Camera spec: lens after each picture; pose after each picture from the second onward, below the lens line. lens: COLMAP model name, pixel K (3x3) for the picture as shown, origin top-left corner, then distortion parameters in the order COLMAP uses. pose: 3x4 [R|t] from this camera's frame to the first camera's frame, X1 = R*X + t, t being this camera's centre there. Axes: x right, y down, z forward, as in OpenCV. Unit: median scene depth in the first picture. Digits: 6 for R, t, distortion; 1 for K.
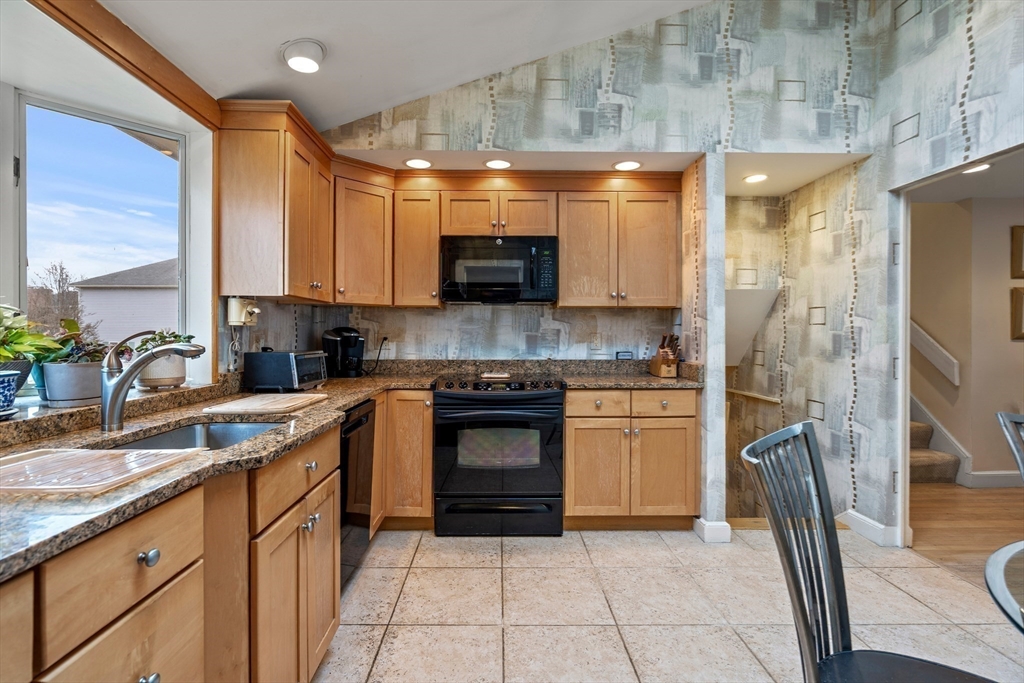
lens RADIAL K [[472.4, 0, 508.8], [0, 472.4, 334.9], [0, 0, 1]] dist [-0.007174, 0.001292]
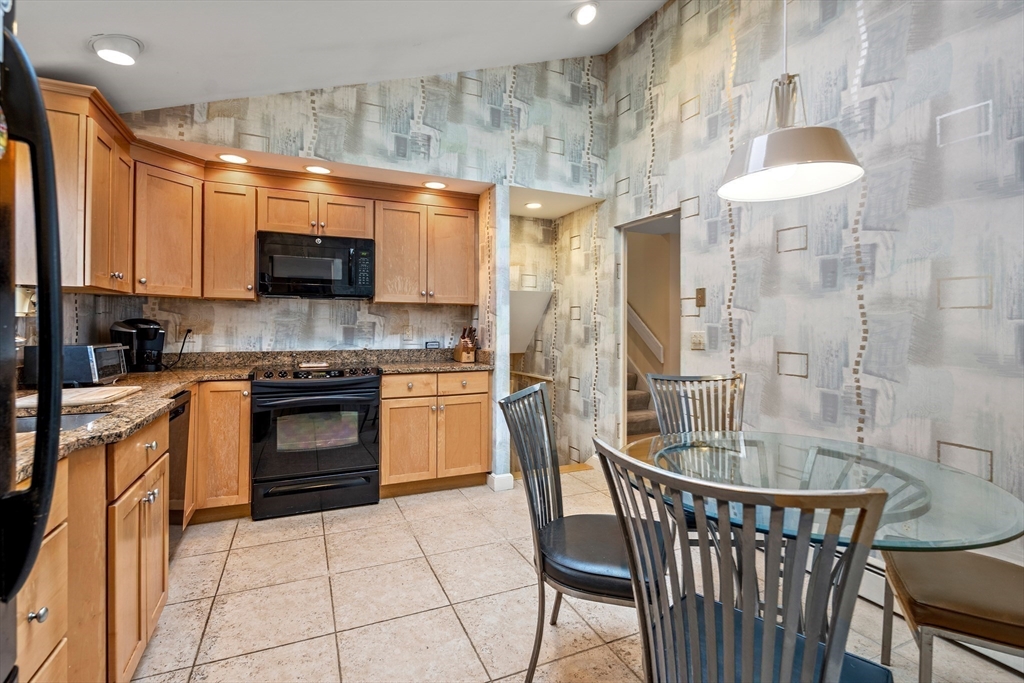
lens RADIAL K [[472.4, 0, 506.8], [0, 472.4, 327.3], [0, 0, 1]] dist [-0.007174, 0.001292]
pose [[0.924734, 0.001494, 0.380610, -0.036875], [-0.001581, 0.999999, -0.000083, -0.000432], [-0.380610, -0.000525, 0.924736, -0.184668]]
